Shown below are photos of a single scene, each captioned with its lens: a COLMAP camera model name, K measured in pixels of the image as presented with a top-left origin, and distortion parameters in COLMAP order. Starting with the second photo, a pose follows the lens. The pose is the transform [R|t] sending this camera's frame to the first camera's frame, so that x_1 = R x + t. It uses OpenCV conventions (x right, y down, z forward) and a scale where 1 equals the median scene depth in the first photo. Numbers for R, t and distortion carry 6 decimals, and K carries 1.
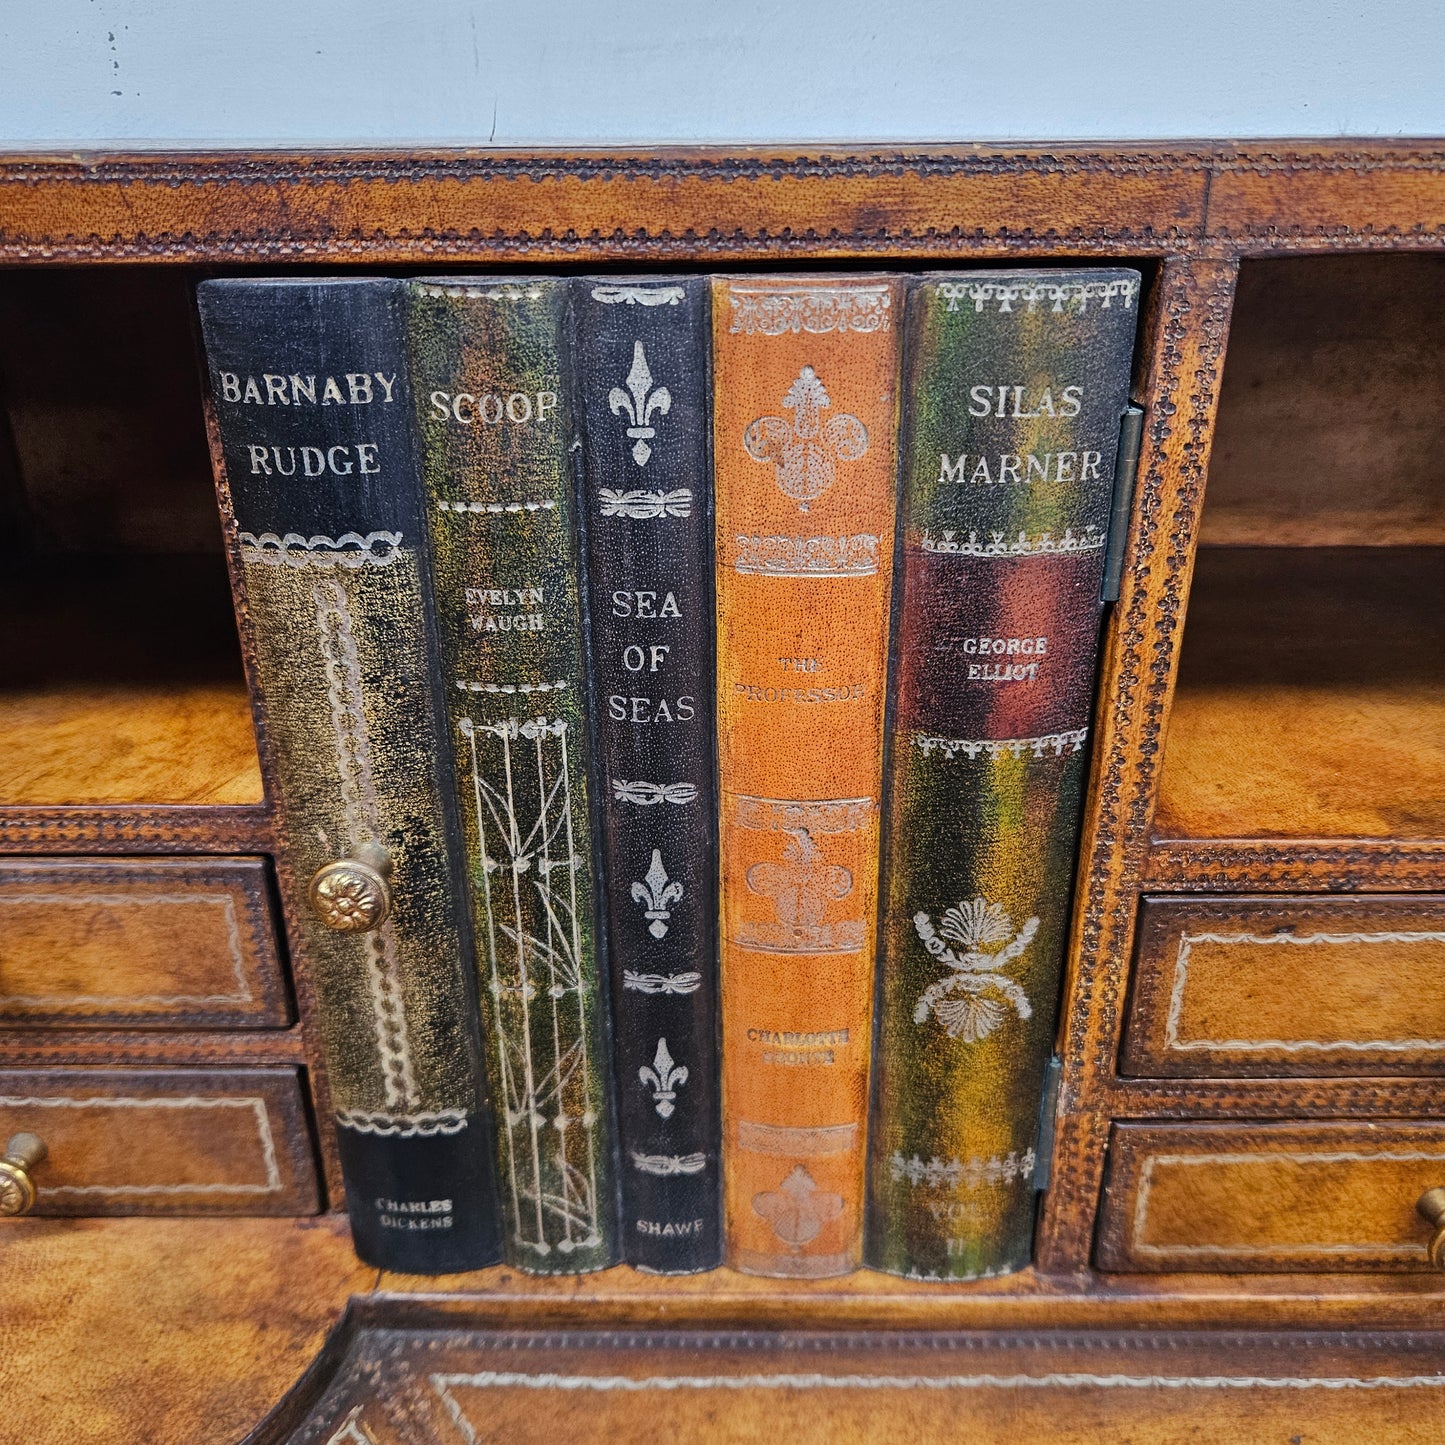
lens RADIAL K [[1332.2, 0, 722.5], [0, 1332.2, 722.5], [0, 0, 1]] dist [0.058655, -0.115246]
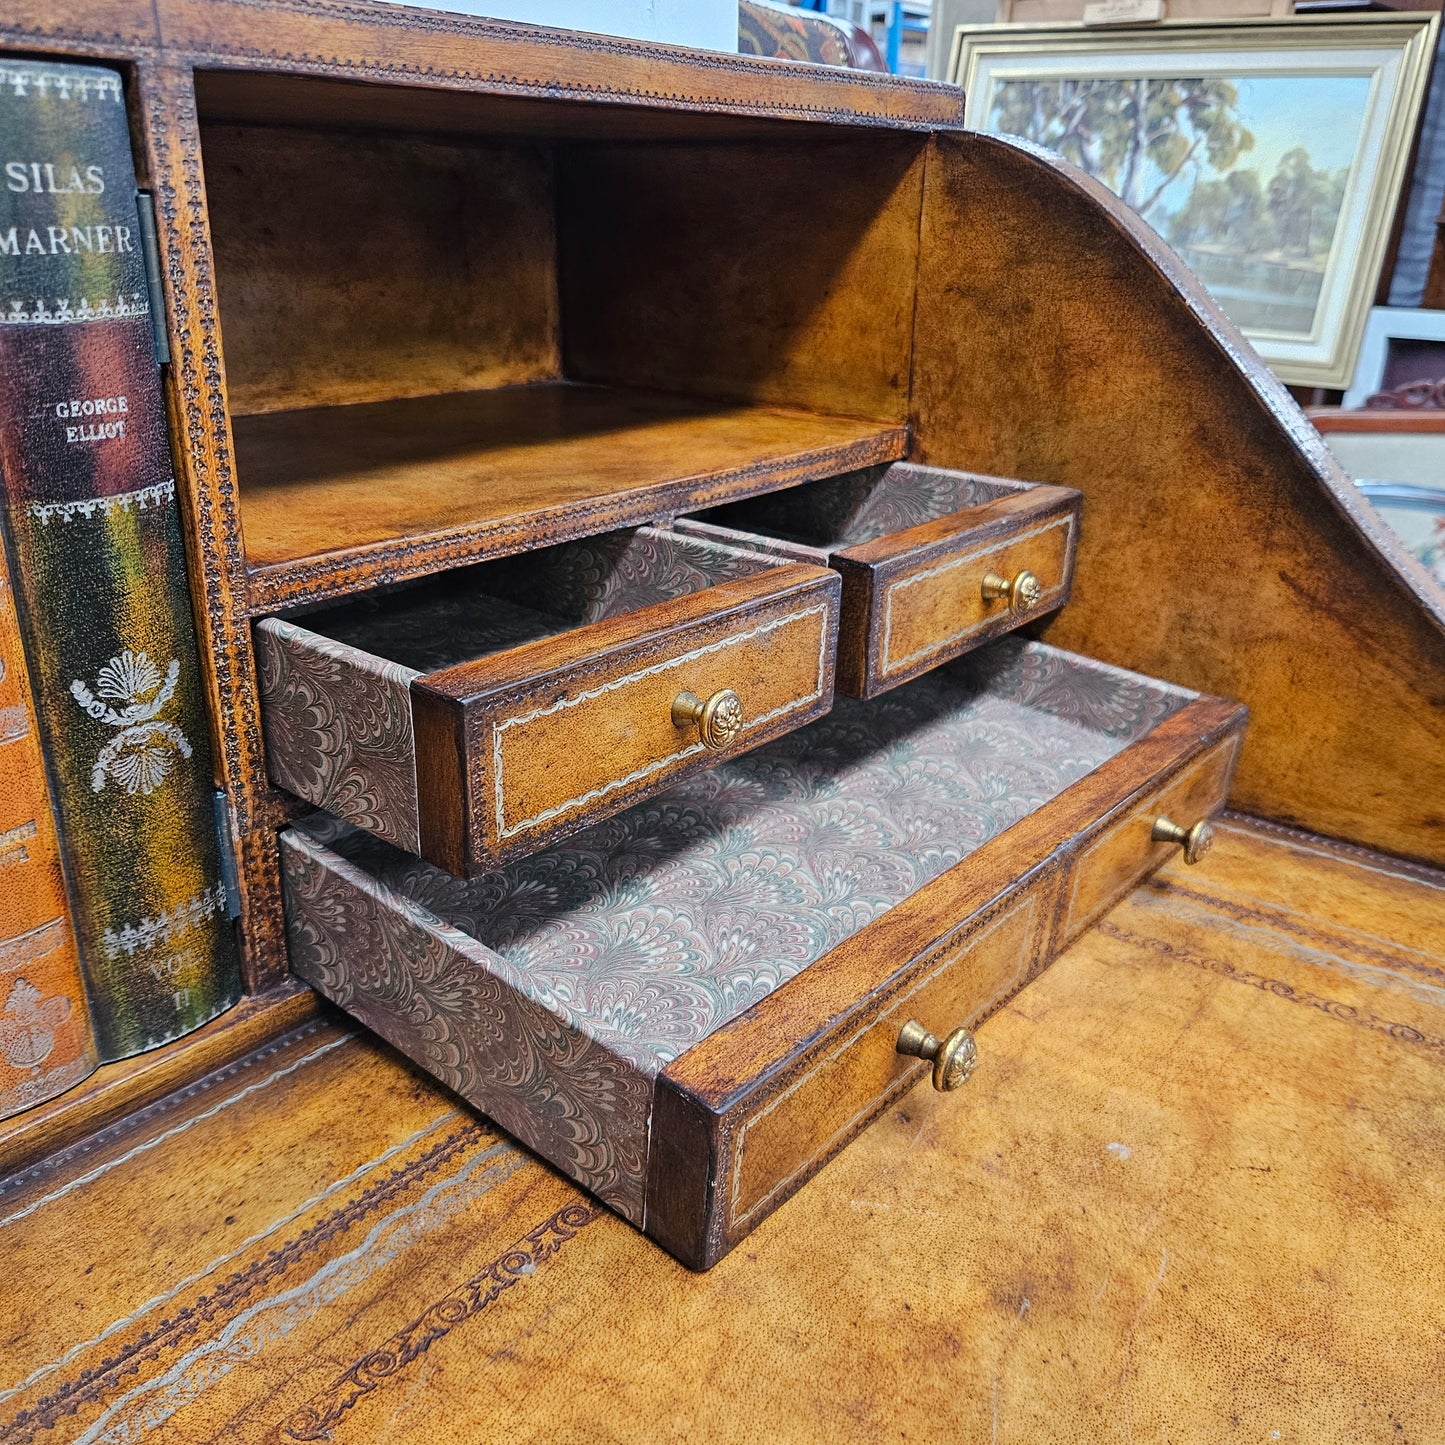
lens RADIAL K [[1324.1, 0, 720.9], [0, 1324.1, 712.6], [0, 0, 1]] dist [0.015853, -0.010978]
pose [[0.631117, -0.266445, 0.728490, -0.333069], [0.292027, 0.951672, 0.095080, 0.230843], [-0.718617, 0.152732, 0.678426, -0.111200]]
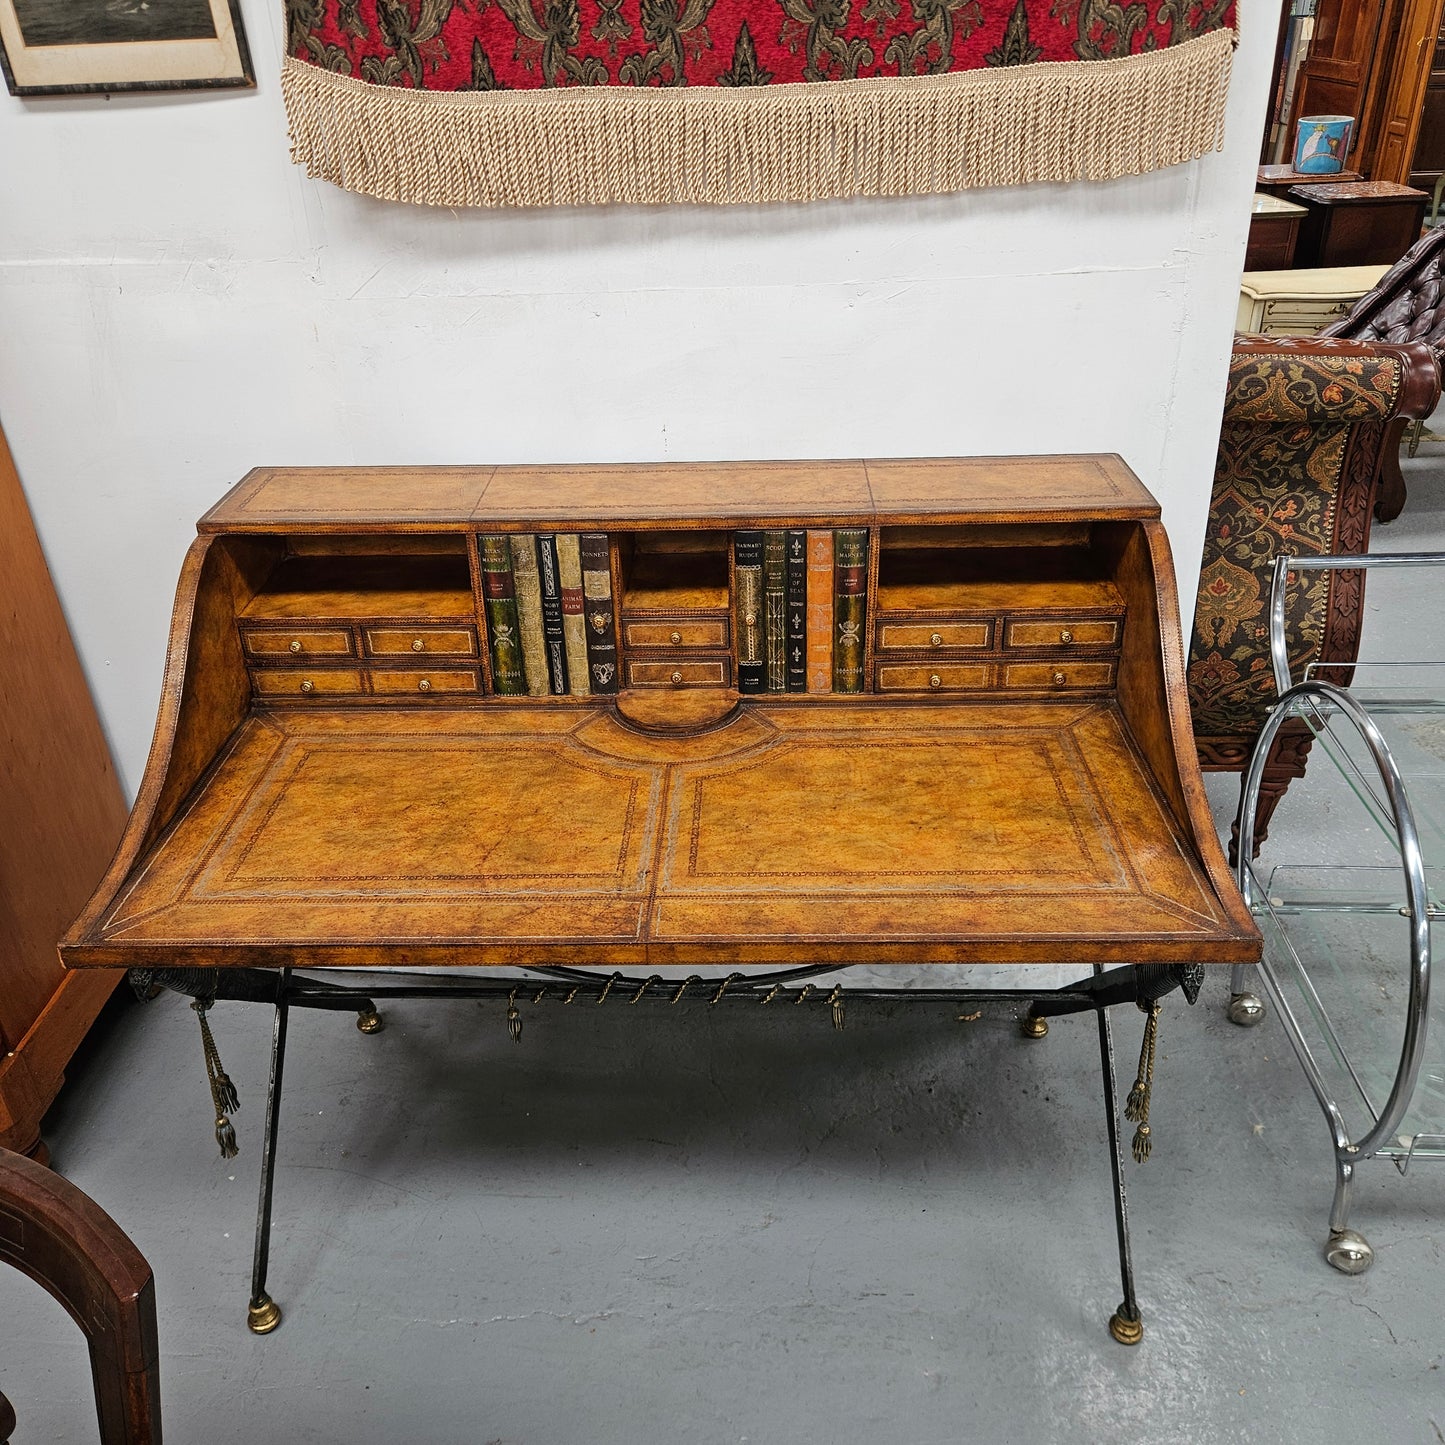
lens RADIAL K [[1284.8, 0, 707.6], [0, 1284.8, 705.3], [0, 0, 1]] dist [0.089666, -0.120596]
pose [[0.999105, -0.008104, -0.041517, -0.228373], [0.011506, 0.996535, 0.082370, 0.025161], [0.040705, -0.082774, 0.995737, -5.229984]]
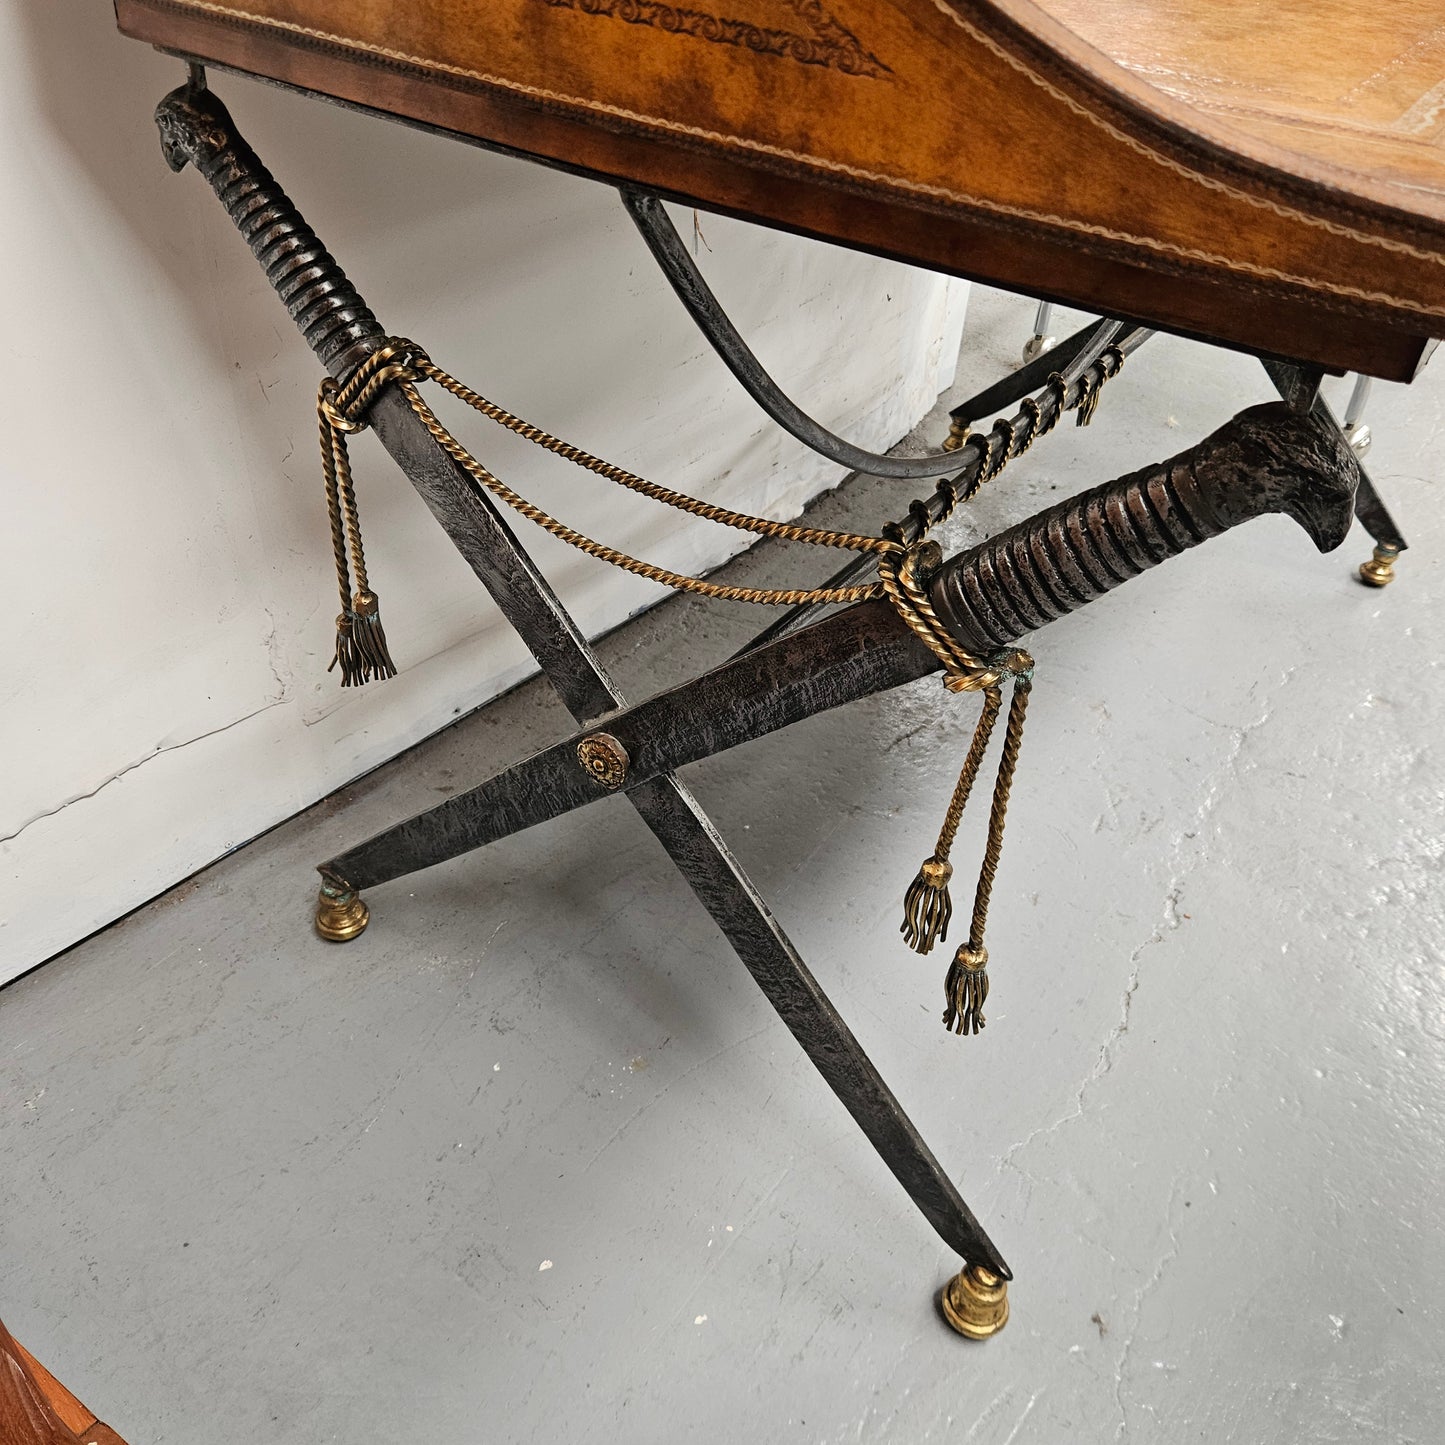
lens RADIAL K [[1295.5, 0, 722.5], [0, 1295.5, 722.5], [0, 0, 1]] dist [0.089104, -0.128783]
pose [[0.557223, -0.484052, 0.674682, -4.510136], [0.279508, 0.874440, 0.396522, 0.932086], [-0.781907, -0.032372, 0.622554, -0.581773]]
